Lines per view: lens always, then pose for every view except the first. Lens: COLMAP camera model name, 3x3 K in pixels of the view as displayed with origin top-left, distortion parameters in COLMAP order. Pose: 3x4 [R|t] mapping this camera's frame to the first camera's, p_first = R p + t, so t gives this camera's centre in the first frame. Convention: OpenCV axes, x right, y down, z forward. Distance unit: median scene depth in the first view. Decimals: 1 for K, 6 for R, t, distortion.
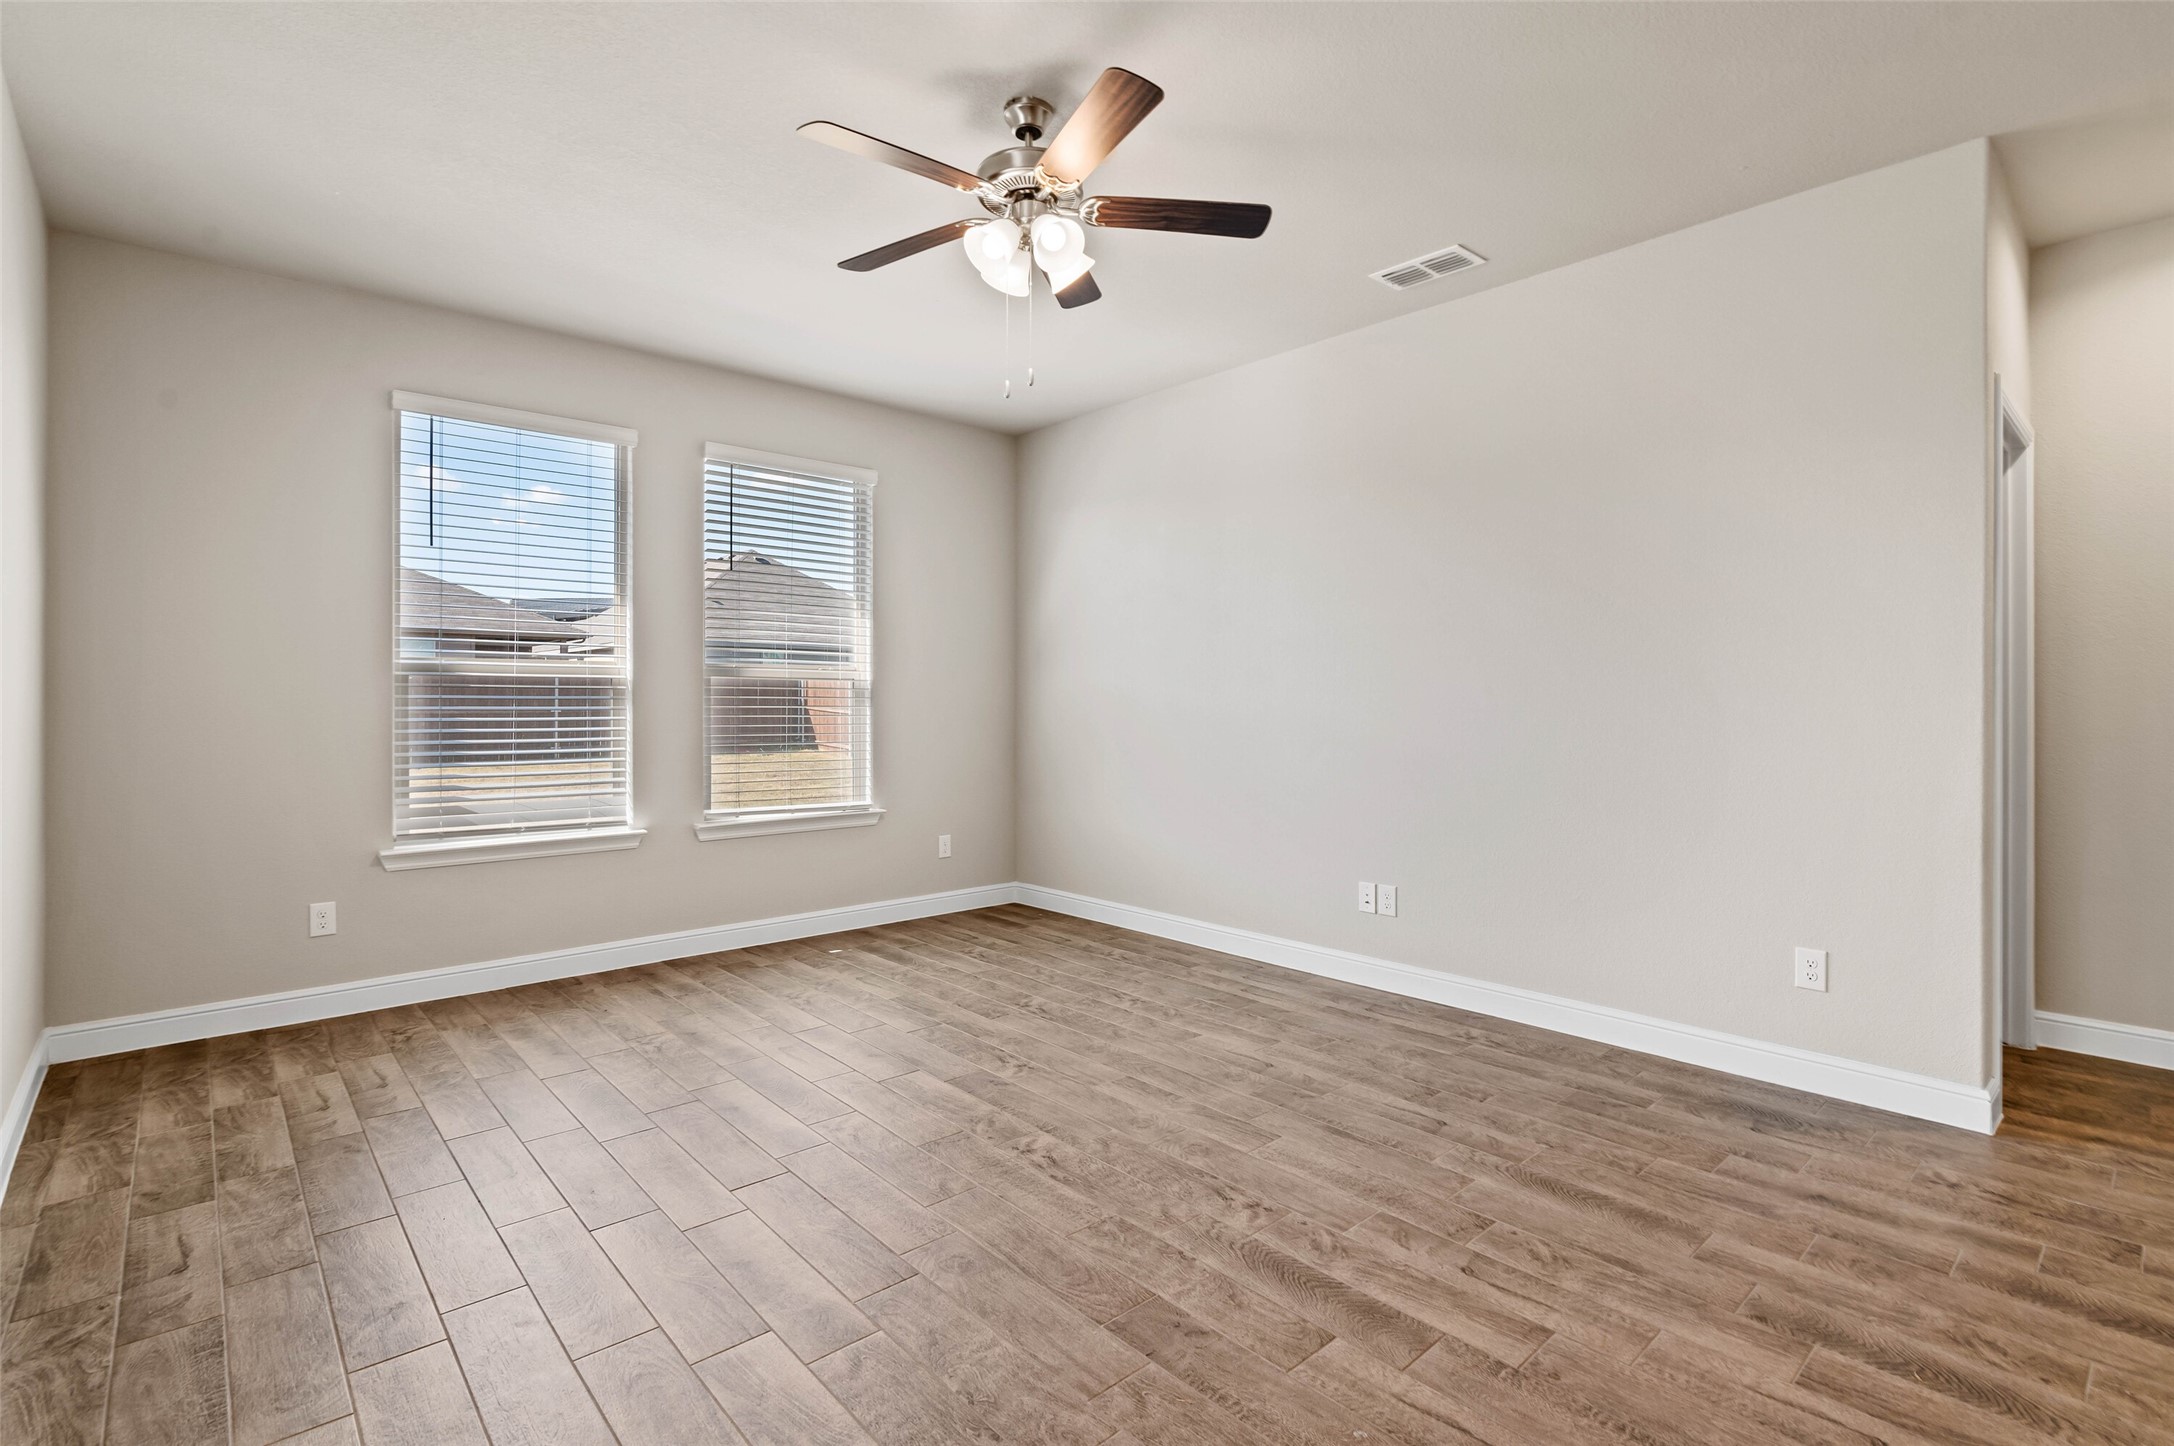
lens RADIAL K [[1003.9, 0, 1094.7], [0, 1003.9, 699.5], [0, 0, 1]] dist [-0.010401, 0.001724]
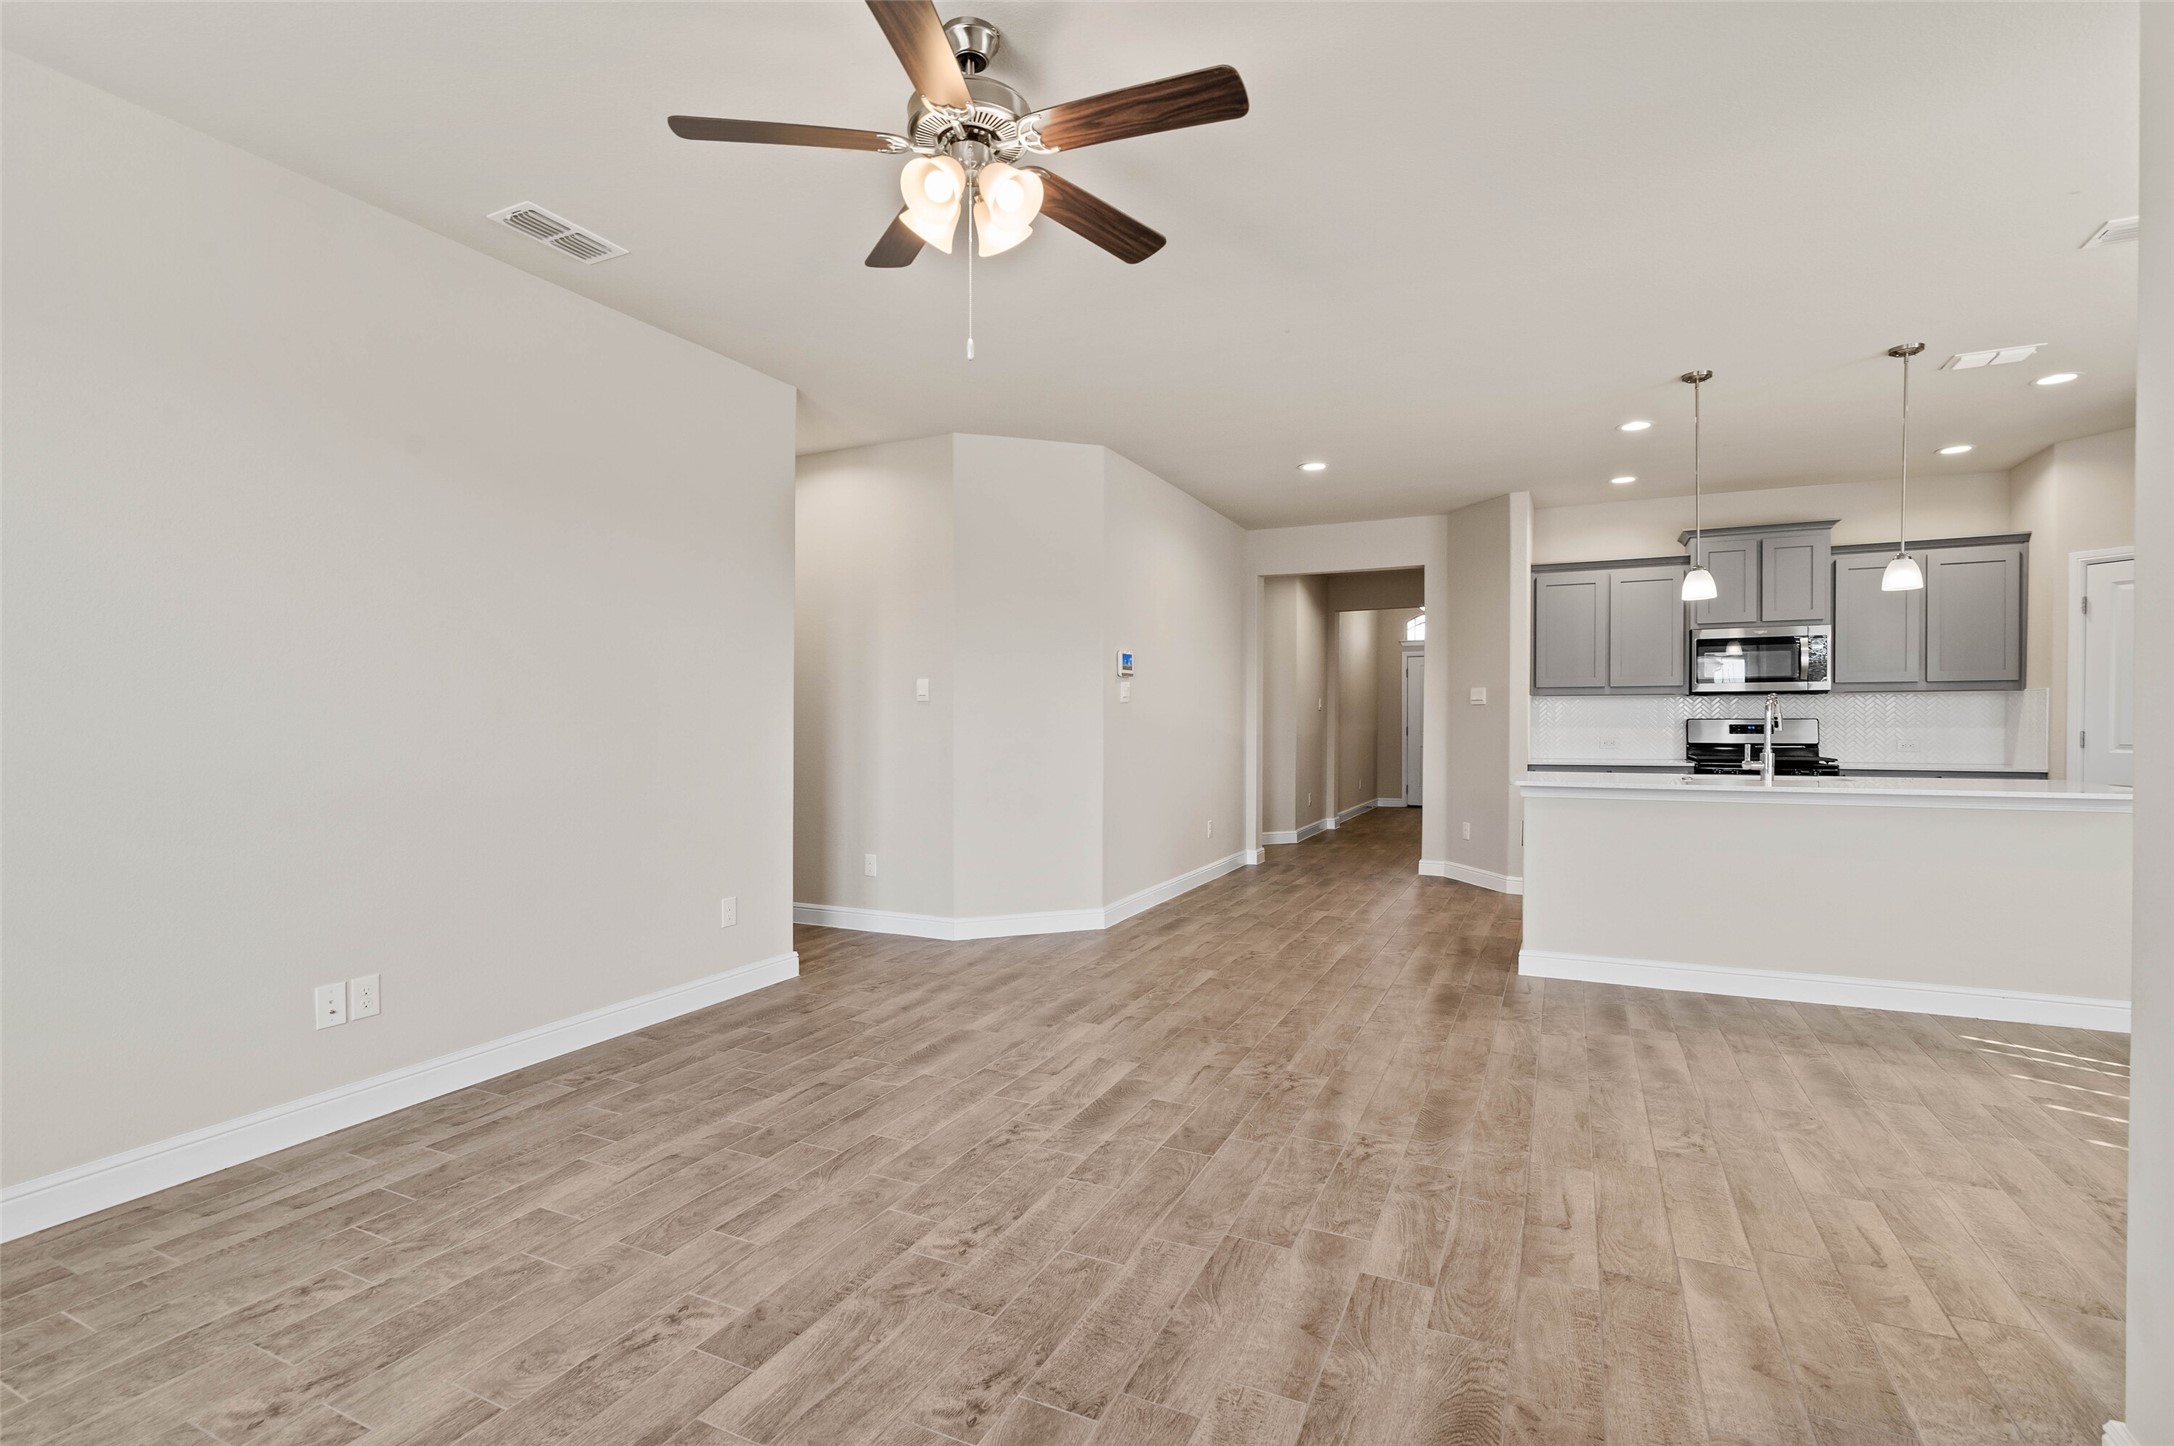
lens RADIAL K [[1003.9, 0, 1085.5], [0, 1003.9, 724.1], [0, 0, 1]] dist [-0.010401, 0.001724]
pose [[-0.374963, -0.003025, 0.927035, -0.853745], [0.002928, 0.999986, 0.004447, 0.000580], [-0.927035, 0.004381, -0.374949, 1.161358]]
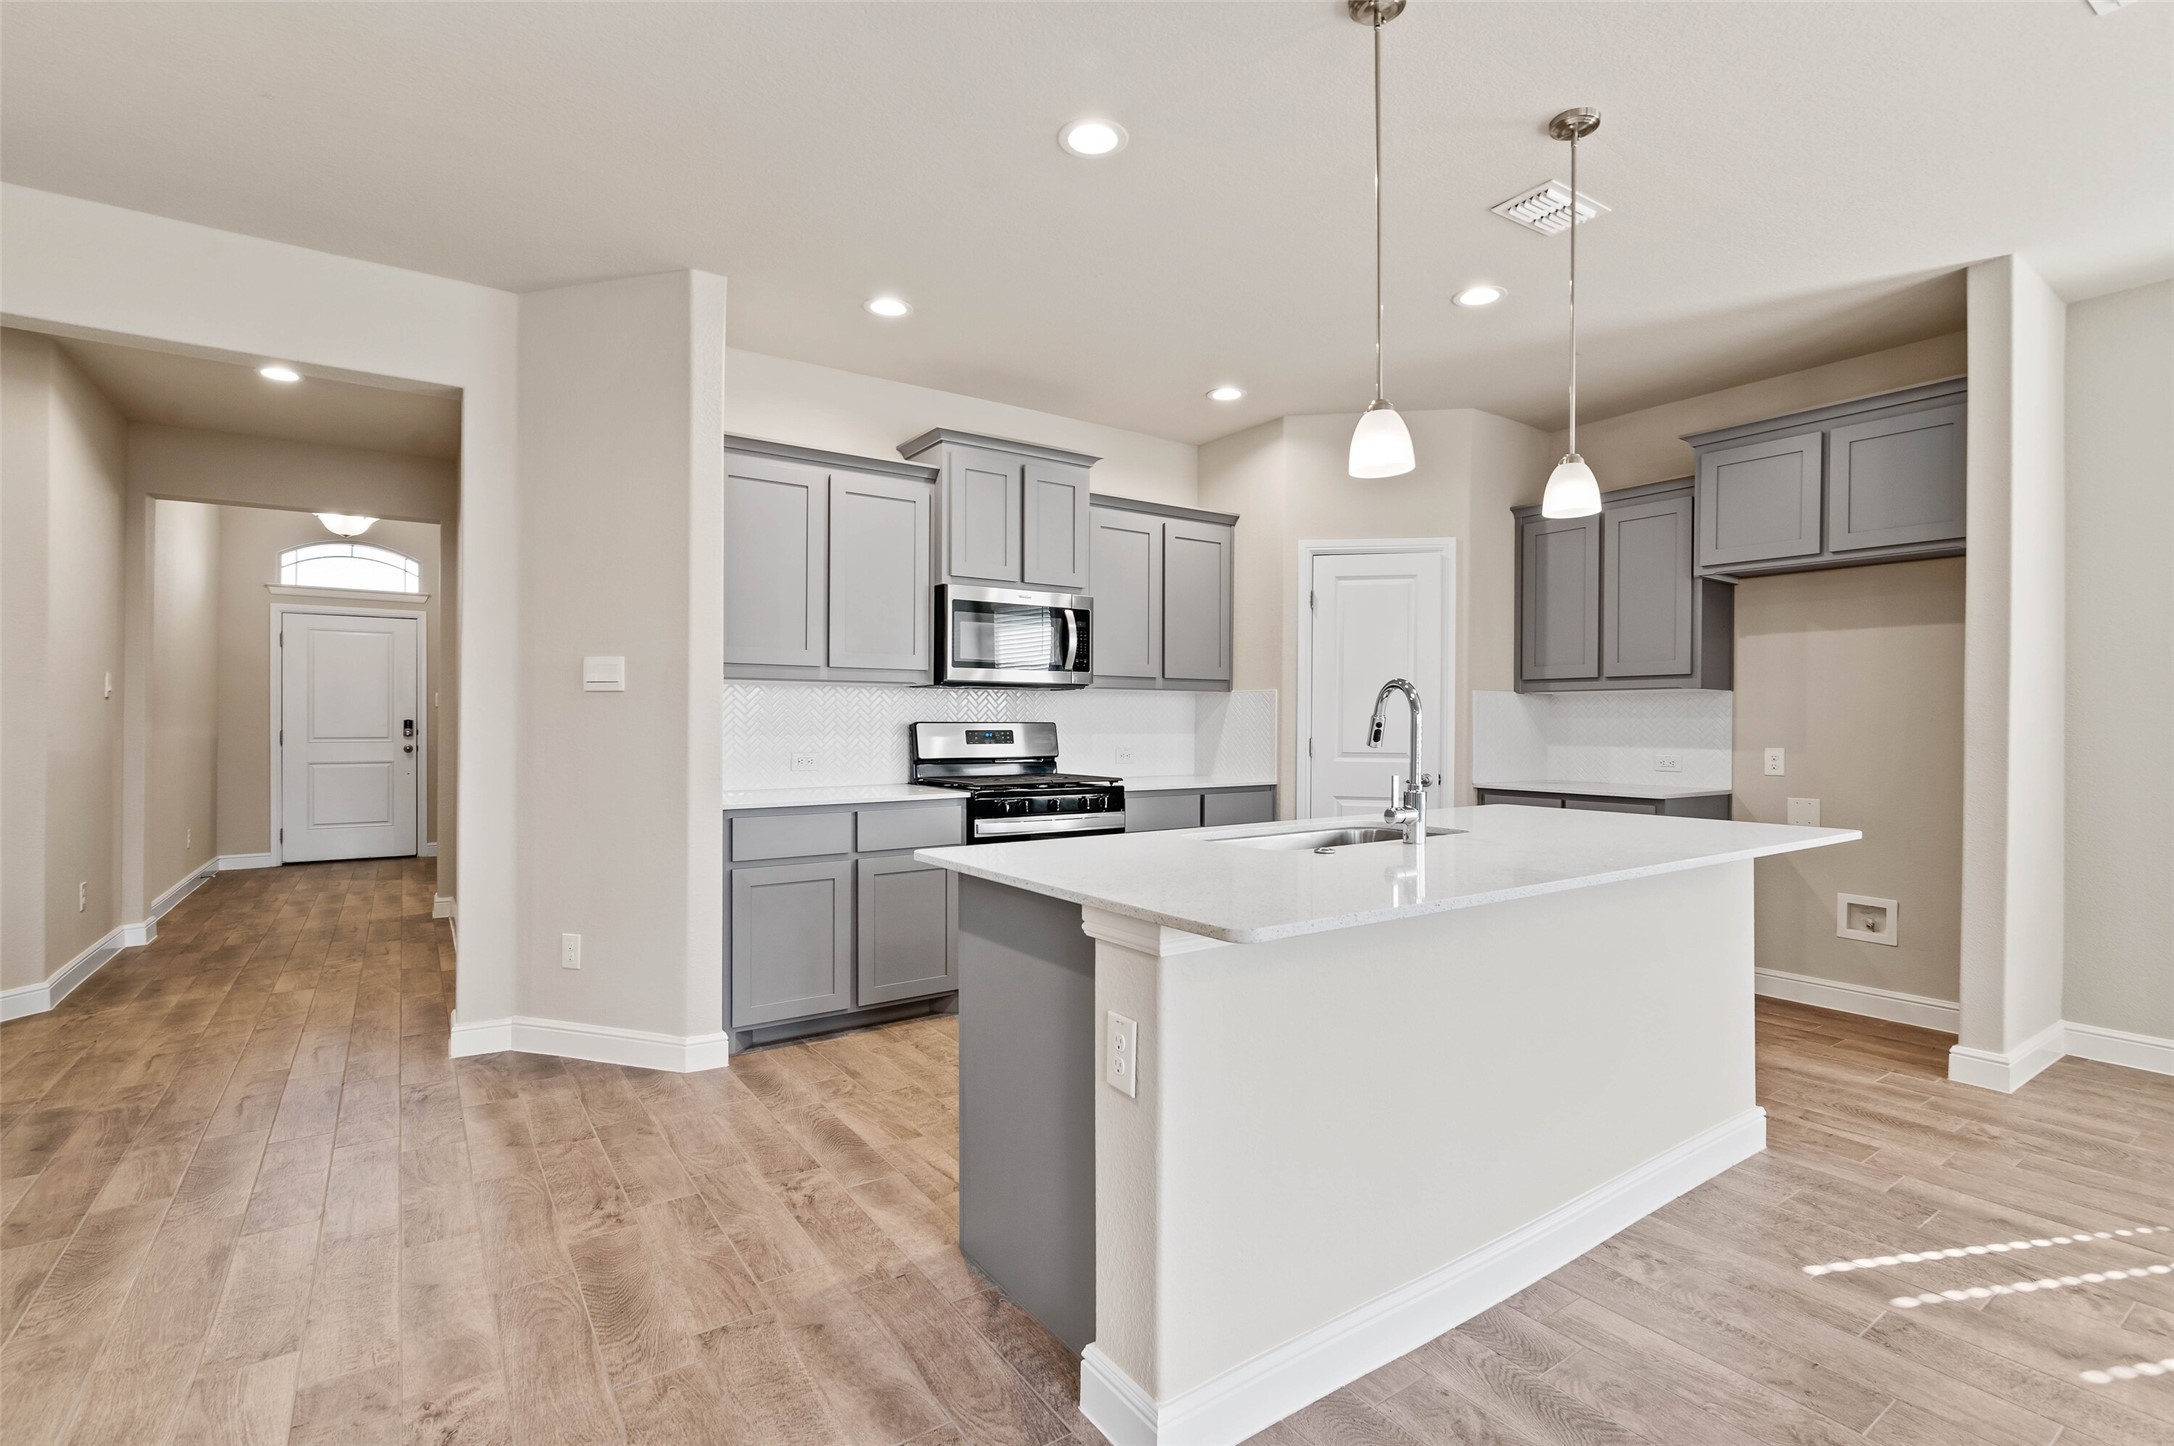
lens RADIAL K [[1003.9, 0, 1094.6], [0, 1003.9, 721.2], [0, 0, 1]] dist [-0.010401, 0.001724]
pose [[-0.991669, -0.004550, 0.128733, 0.378942], [-0.004327, 0.999989, 0.002013, -0.002622], [-0.128740, 0.001439, -0.991677, 0.433073]]
